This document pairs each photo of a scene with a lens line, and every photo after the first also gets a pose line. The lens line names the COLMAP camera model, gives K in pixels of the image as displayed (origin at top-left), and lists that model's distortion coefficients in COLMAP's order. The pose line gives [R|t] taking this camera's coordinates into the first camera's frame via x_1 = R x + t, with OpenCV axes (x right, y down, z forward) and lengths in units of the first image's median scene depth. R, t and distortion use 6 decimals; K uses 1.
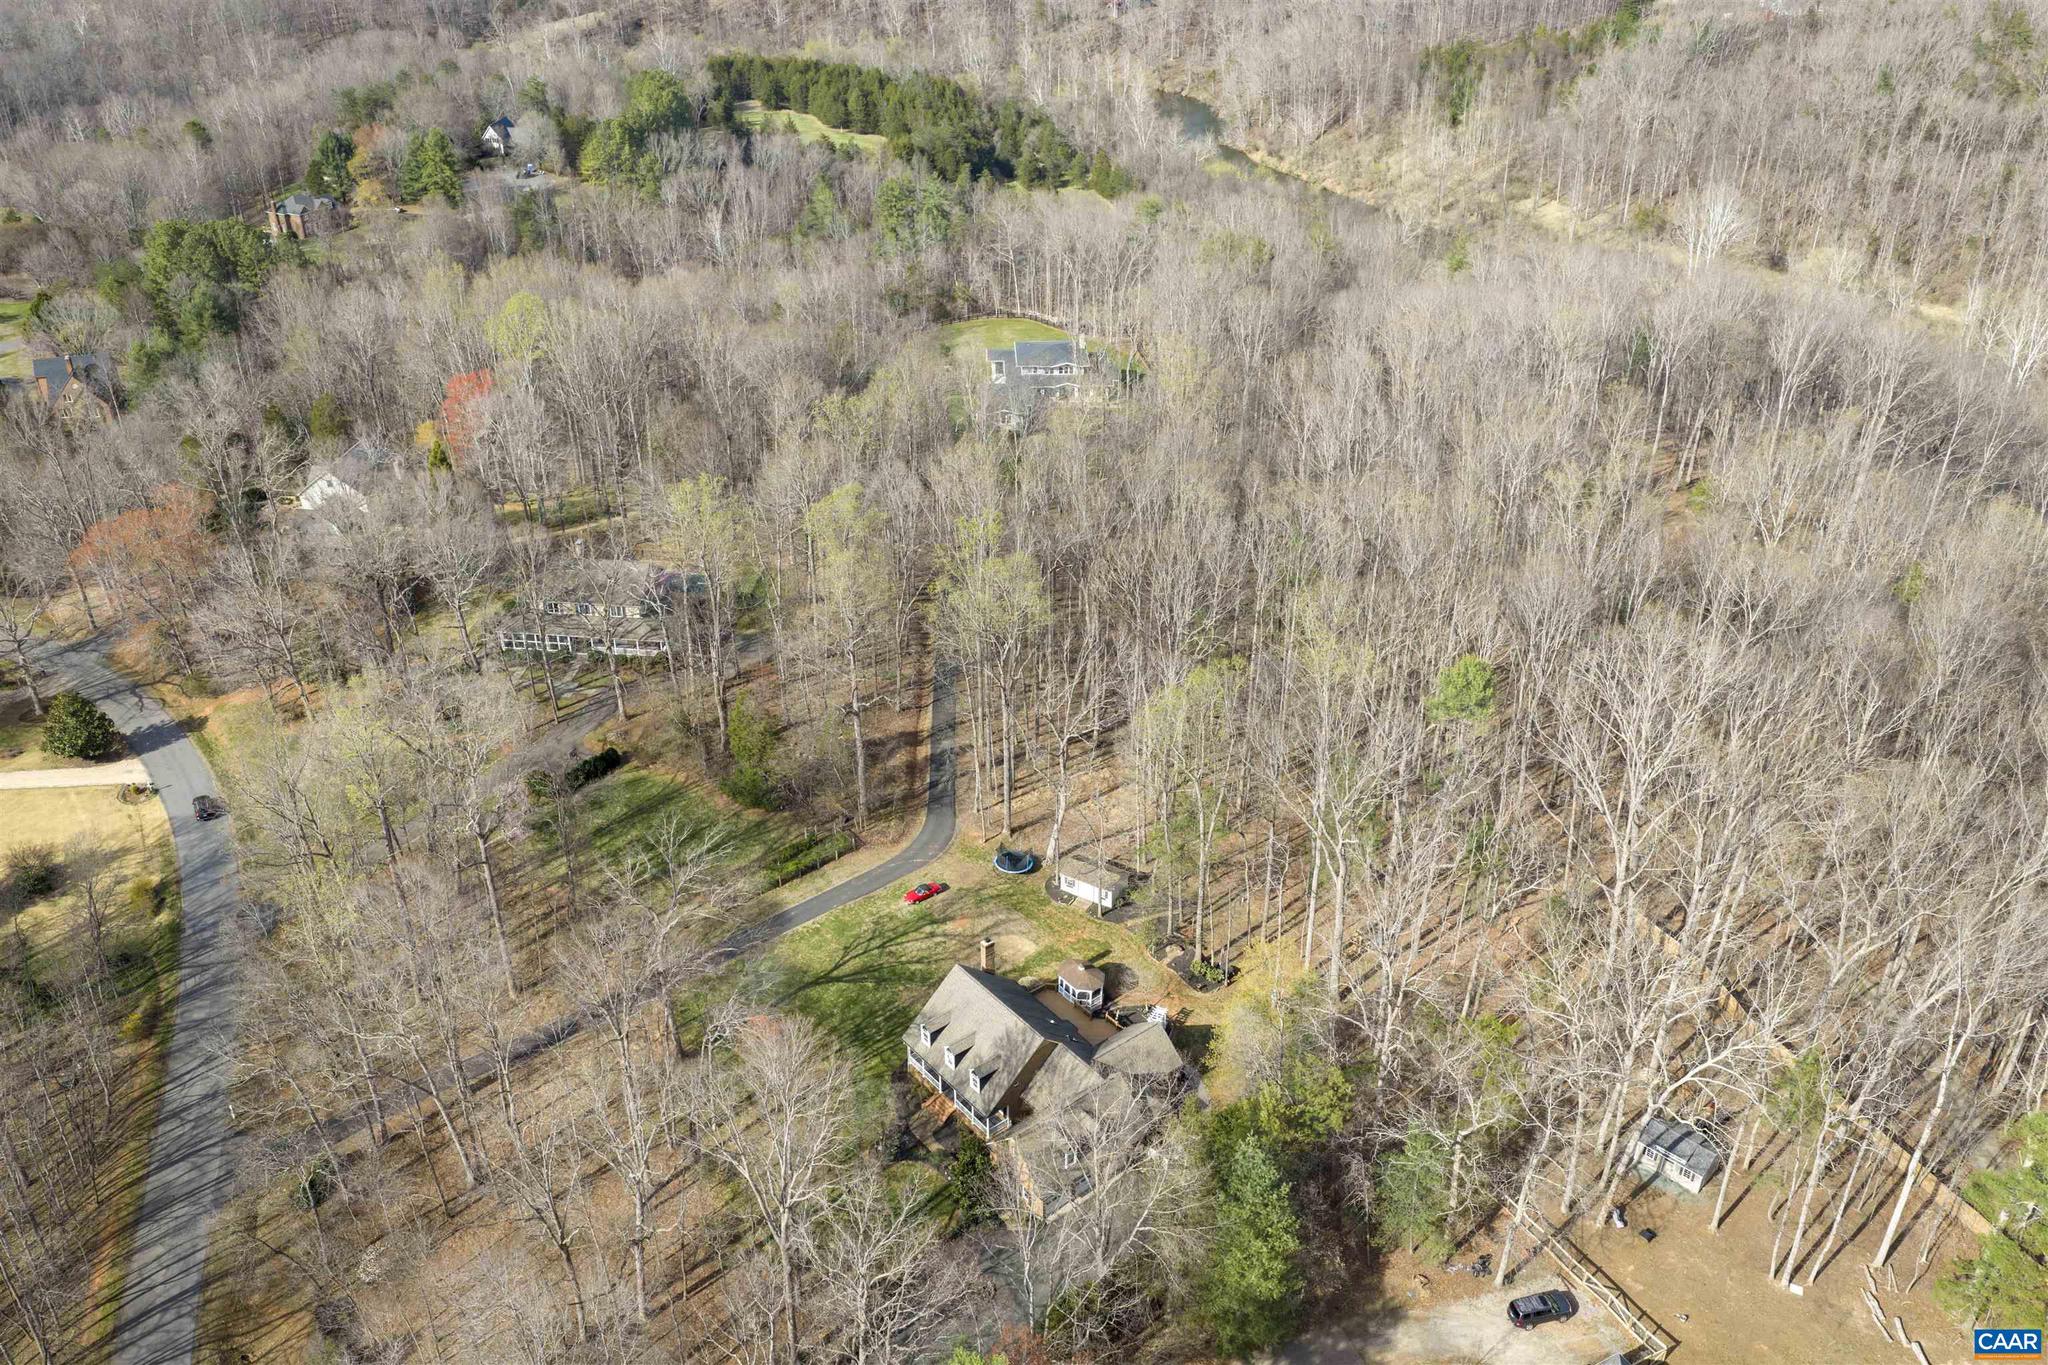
lens RADIAL K [[1663.2, 0, 1036.4], [0, 1663.2, 680.1], [0, 0, 1]] dist [0.000980, 0.000348]
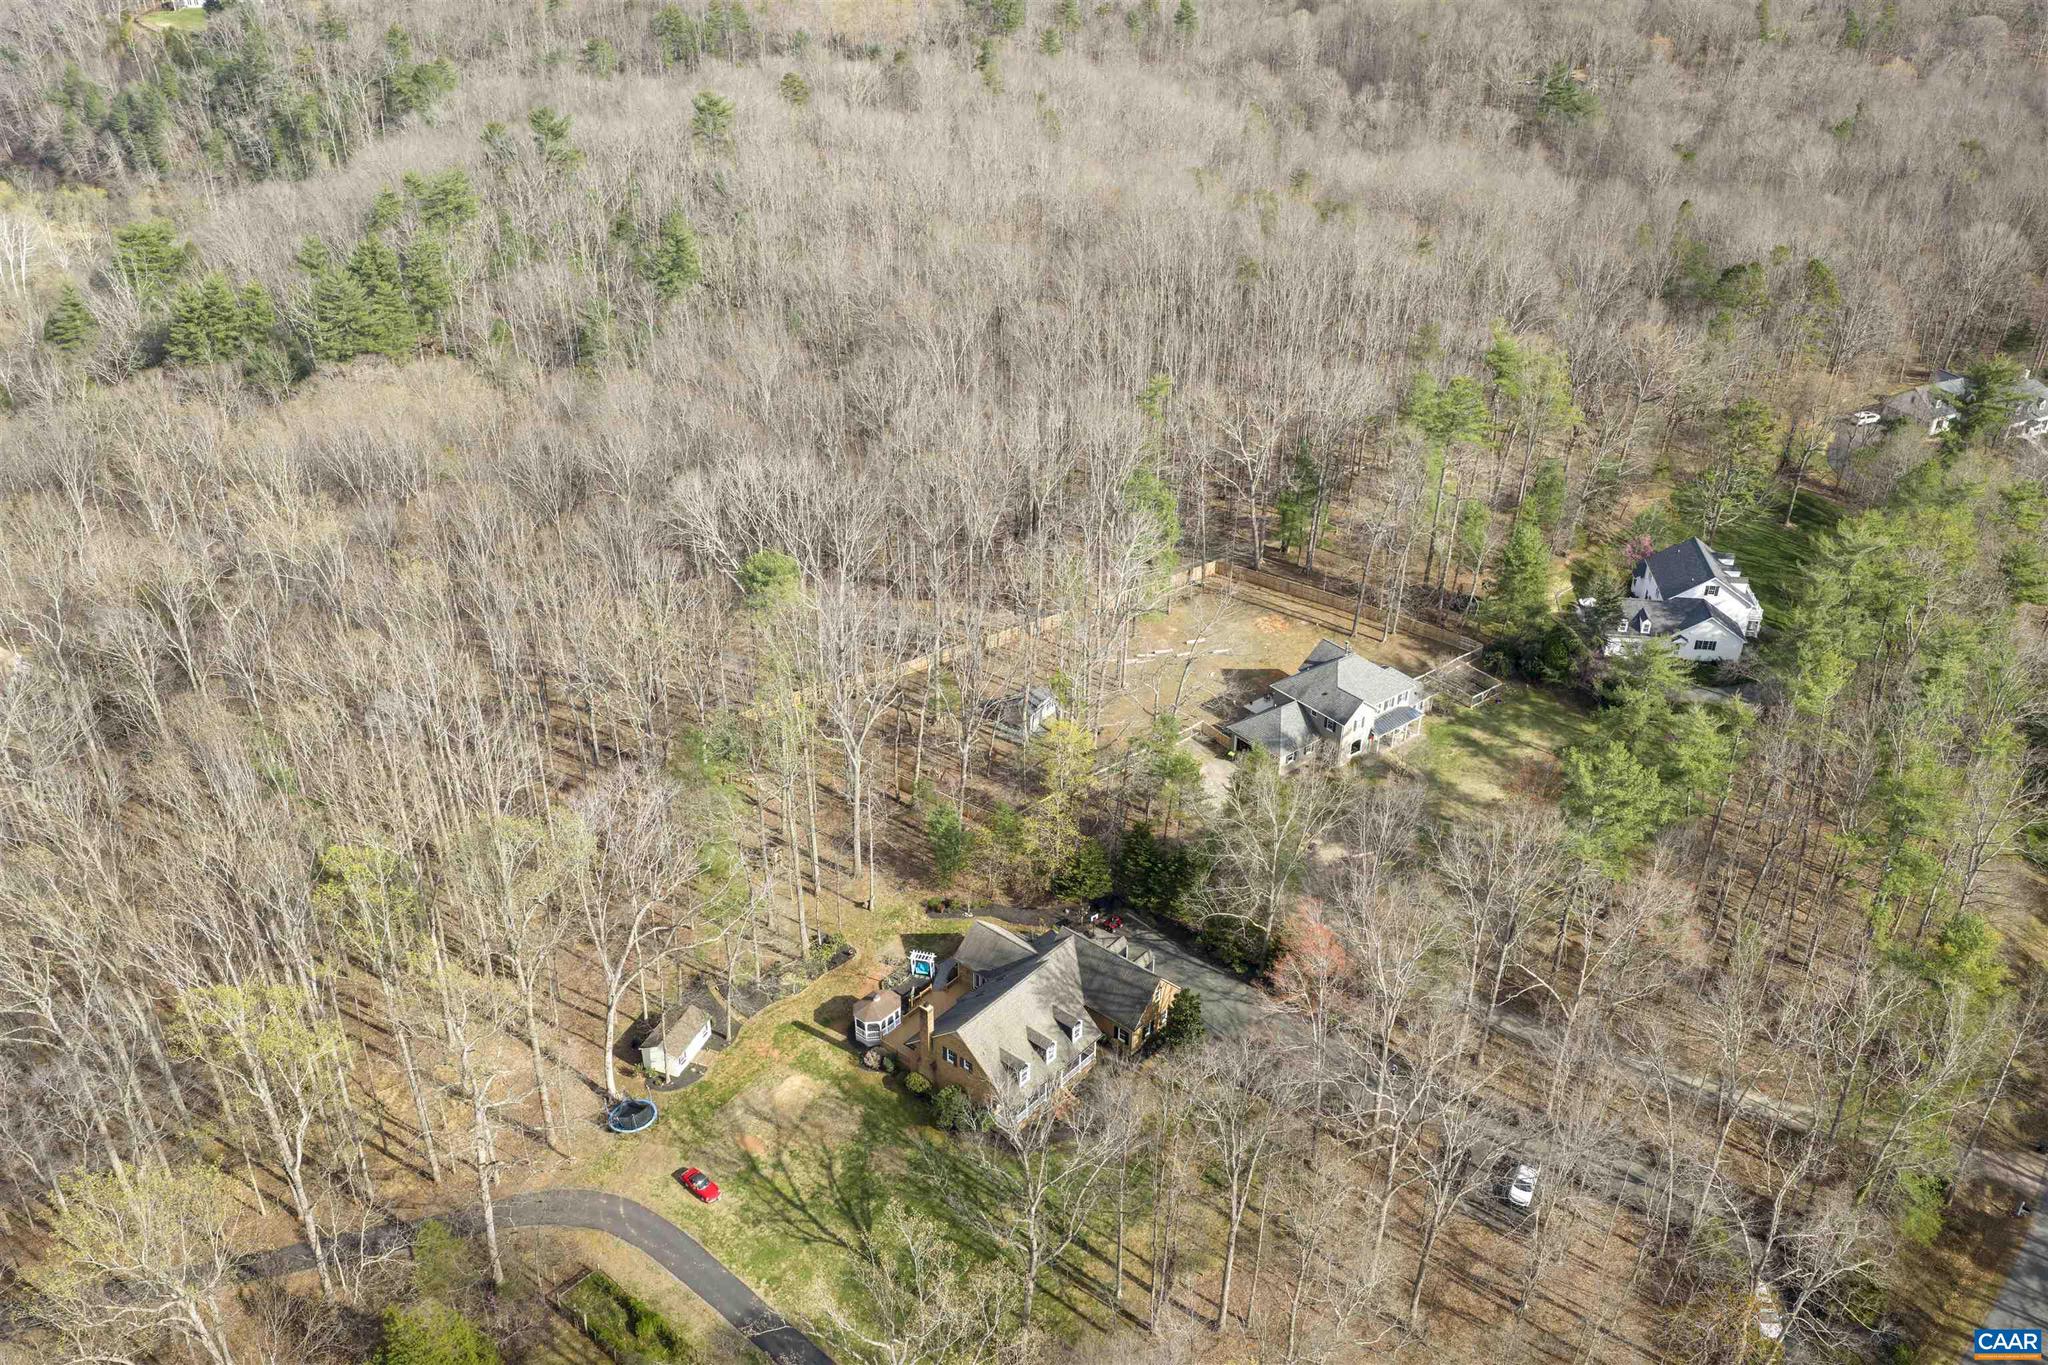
lens RADIAL K [[1663.2, 0, 1024.5], [0, 1663.2, 683.5], [0, 0, 1]] dist [0.000980, 0.000348]
pose [[-0.176162, -0.501742, 0.846890, -0.681660], [0.497646, 0.696907, 0.516400, -0.393339], [-0.849303, 0.512421, 0.126921, 0.667117]]
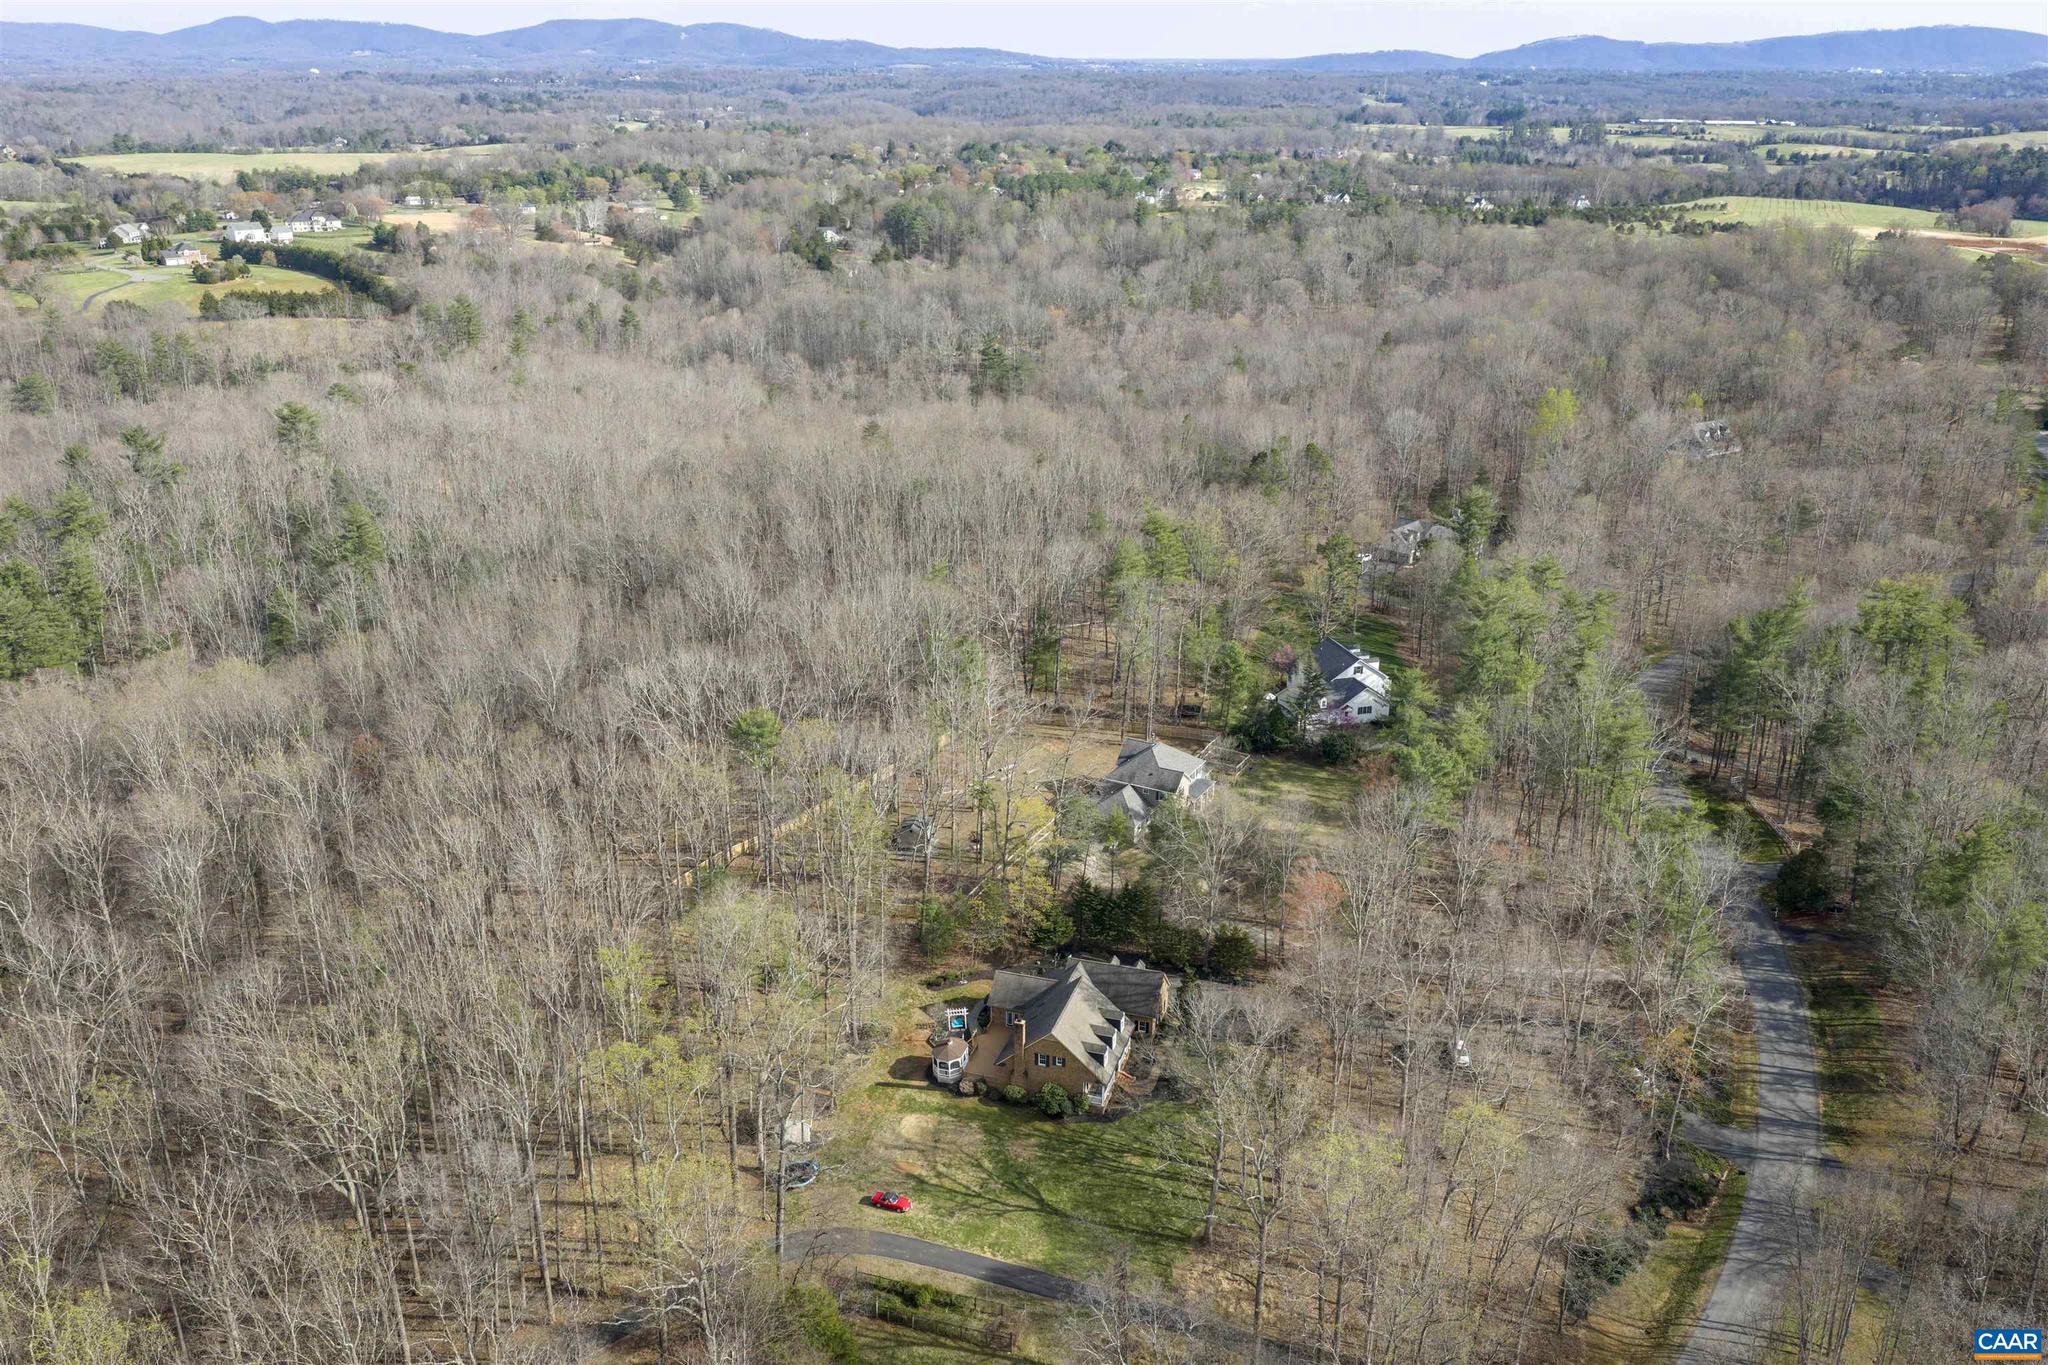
lens RADIAL K [[1663.2, 0, 1029.8], [0, 1663.2, 683.6], [0, 0, 1]] dist [0.000980, 0.000348]
pose [[-0.547545, -0.297722, 0.782021, -0.801022], [0.424060, 0.706938, 0.566049, -0.612003], [-0.721365, 0.641561, -0.260829, 1.040764]]
